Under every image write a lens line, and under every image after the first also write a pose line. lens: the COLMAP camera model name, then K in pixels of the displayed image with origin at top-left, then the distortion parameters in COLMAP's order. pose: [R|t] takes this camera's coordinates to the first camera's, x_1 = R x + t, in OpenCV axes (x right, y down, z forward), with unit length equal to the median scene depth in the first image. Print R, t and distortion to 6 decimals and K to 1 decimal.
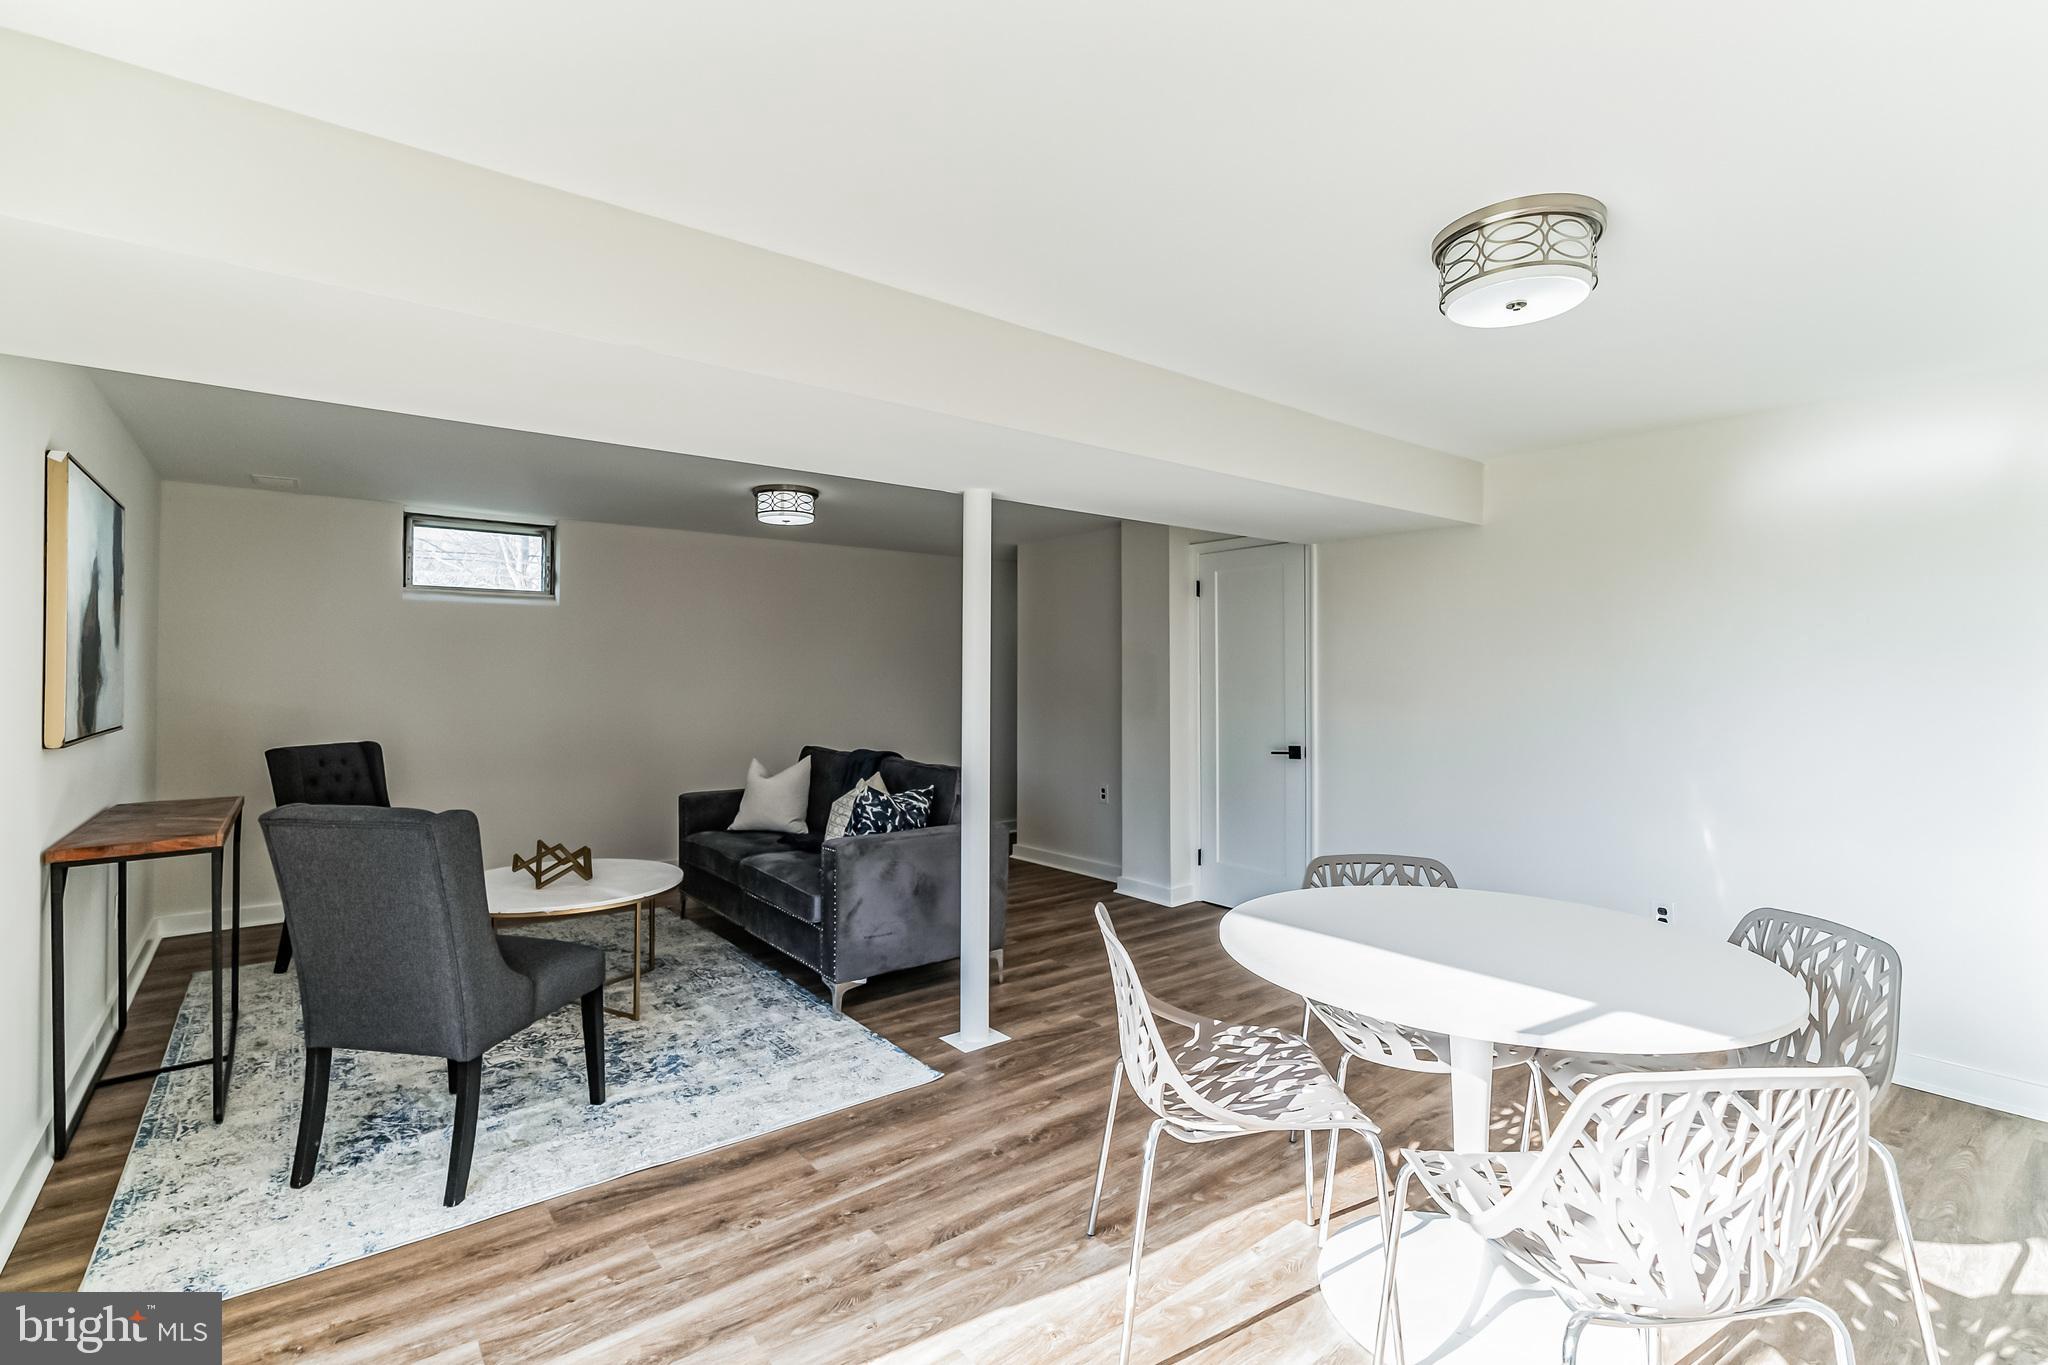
lens RADIAL K [[928.6, 0, 1019.3], [0, 928.6, 667.1], [0, 0, 1]] dist [-0.000580, 0.000229]
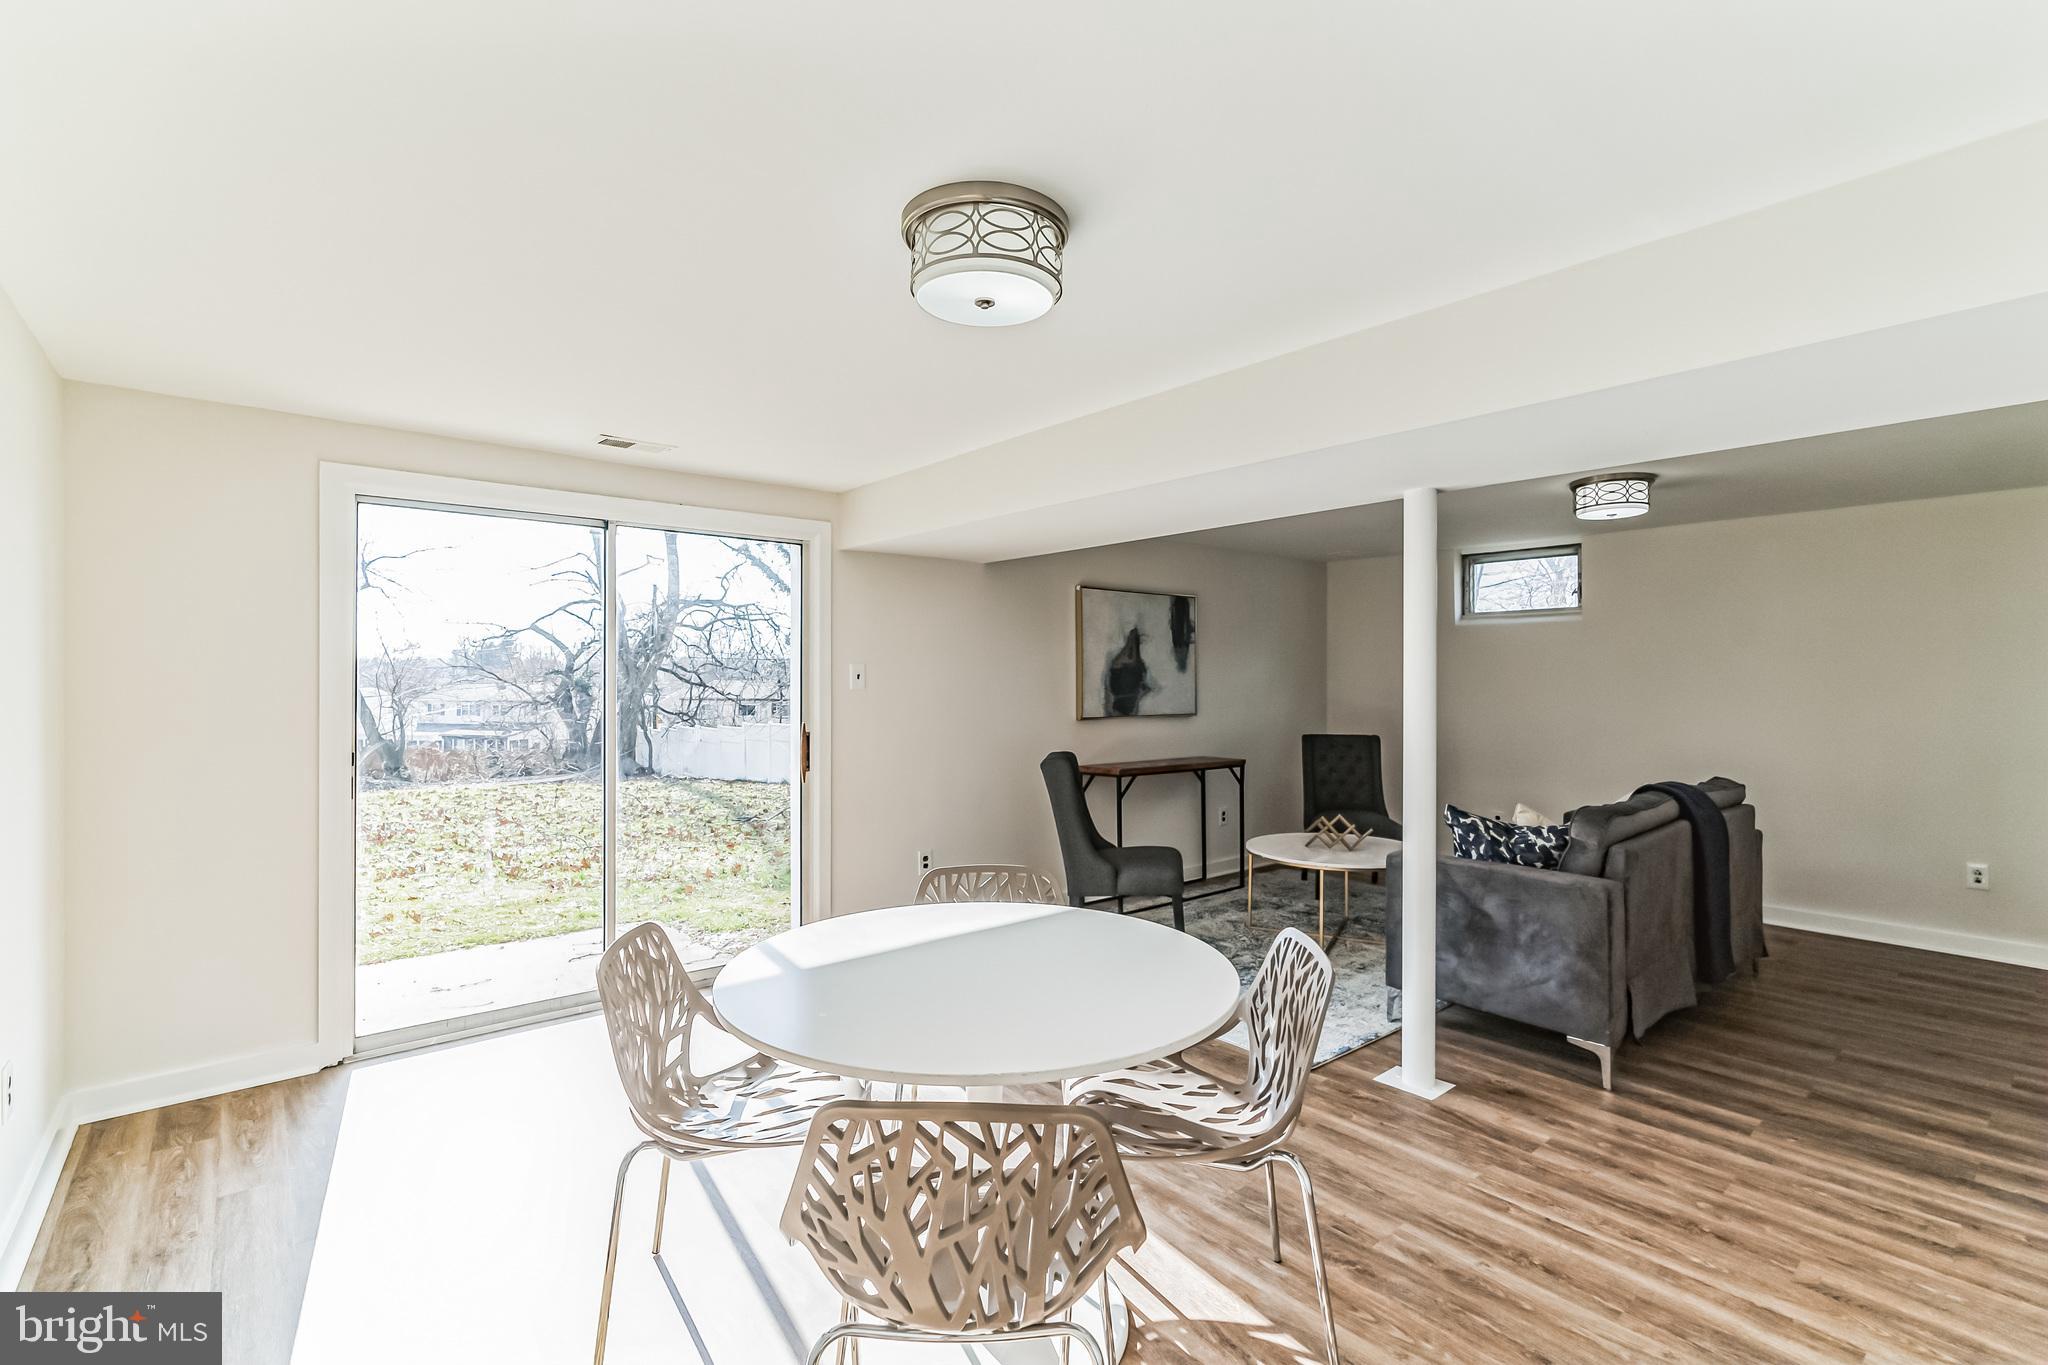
lens RADIAL K [[919.9, 0, 1027.0], [0, 919.9, 676.6], [0, 0, 1]] dist [-0.010149, 0.001551]
pose [[0.043719, -0.005375, -0.999029, 0.757768], [0.006784, 0.999964, -0.005083, -0.003278], [0.999021, -0.006555, 0.043754, 0.512915]]
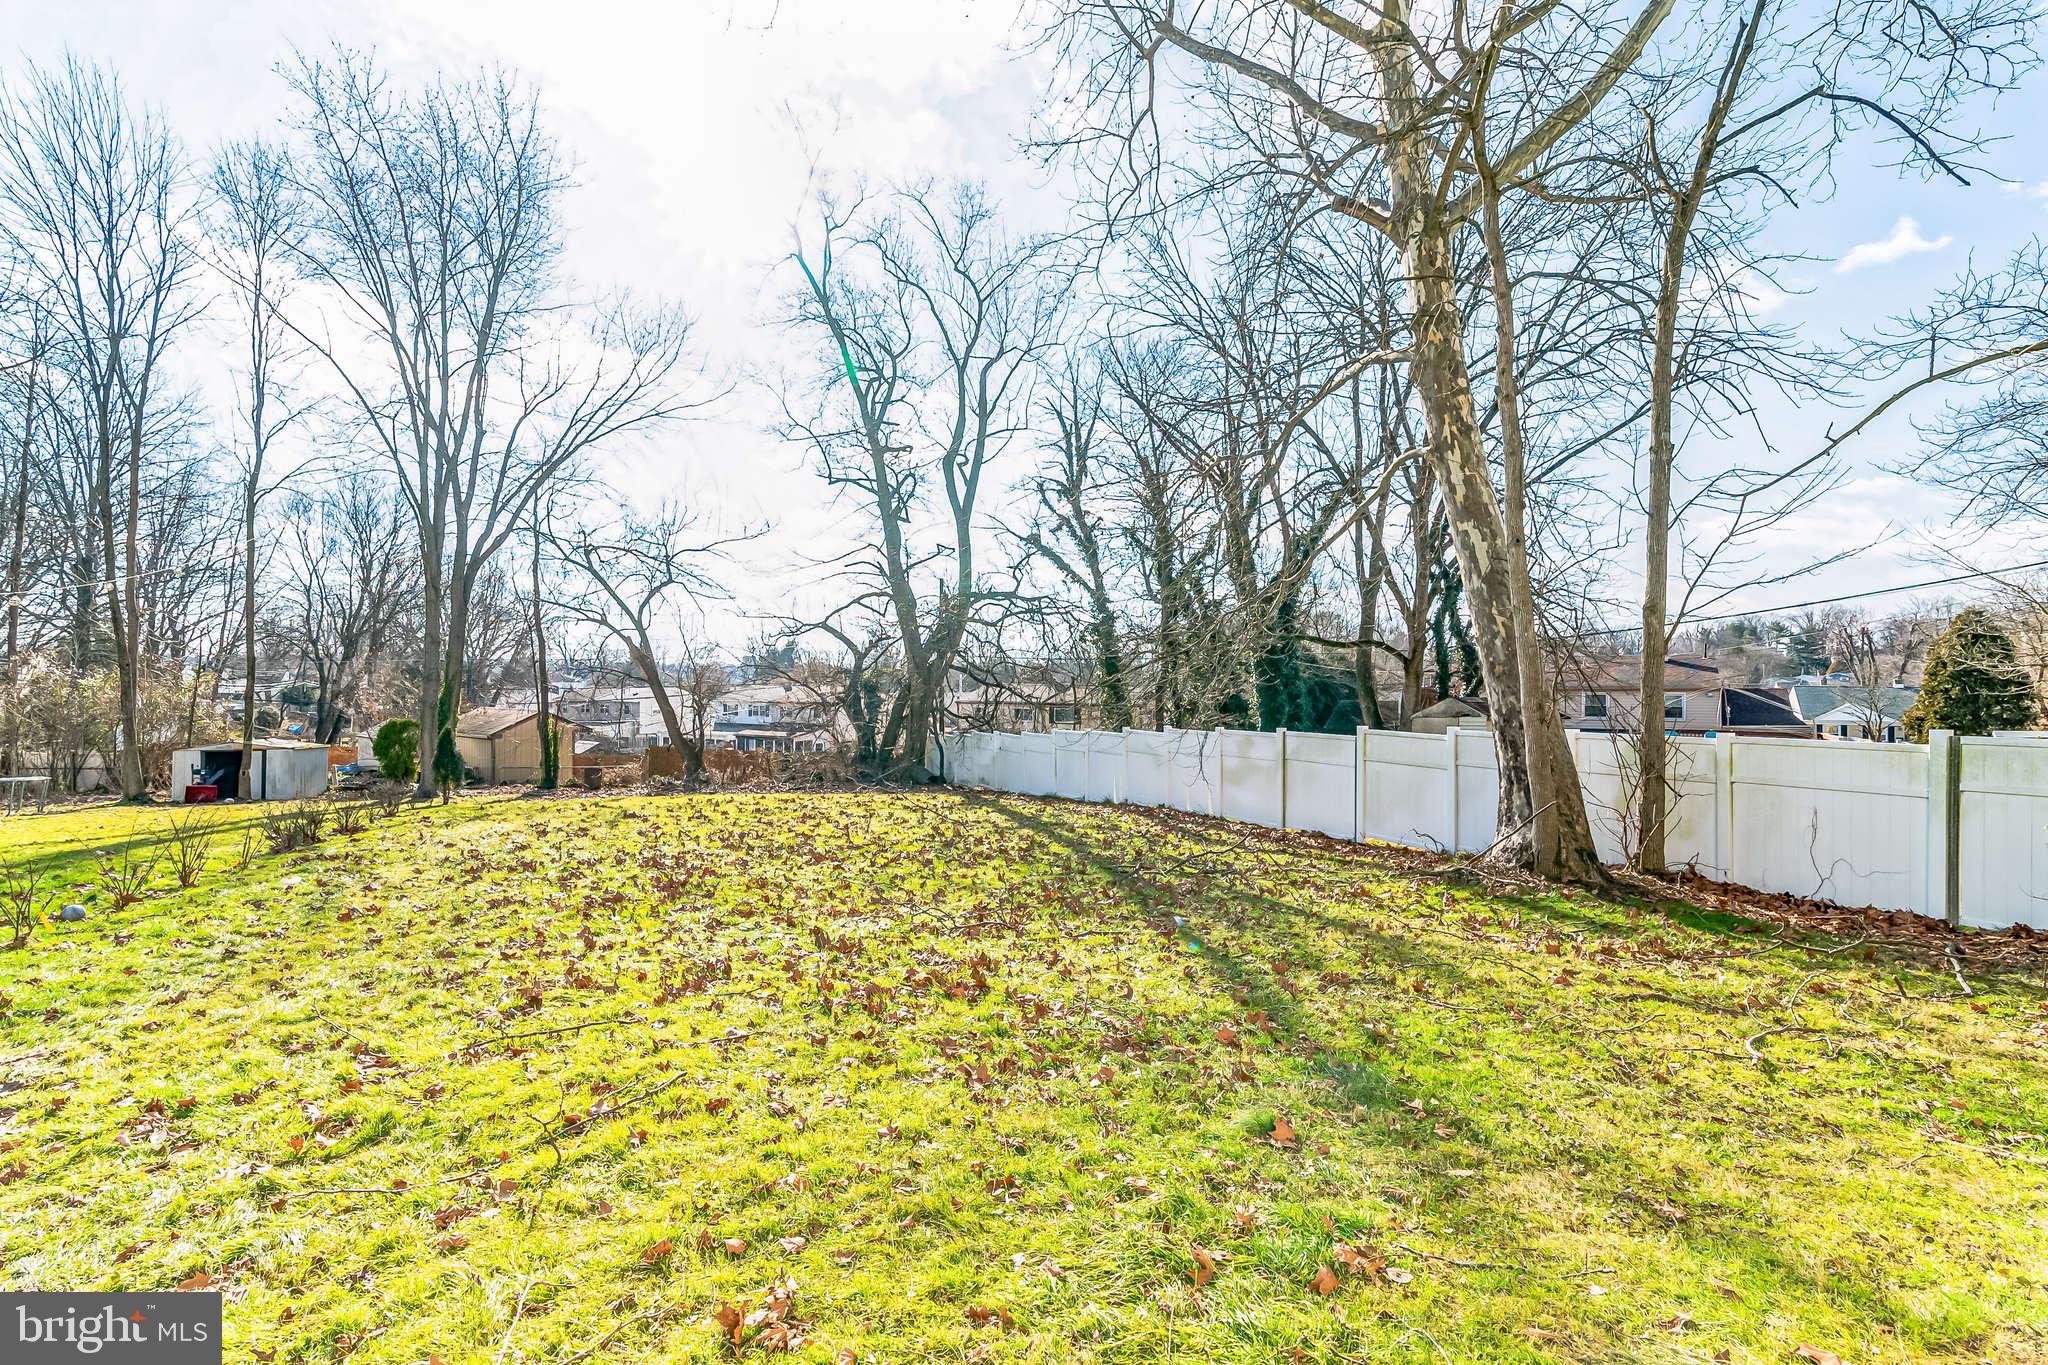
lens RADIAL K [[963.1, 0, 1024.0], [0, 963.1, 682.5], [0, 0, 1]] dist [-0.004003, 0.000213]
pose [[-0.230584, -0.006341, -0.973032, -0.731161], [-0.002169, 0.999980, -0.006003, 0.042569], [0.973050, 0.000726, -0.230593, -0.402187]]
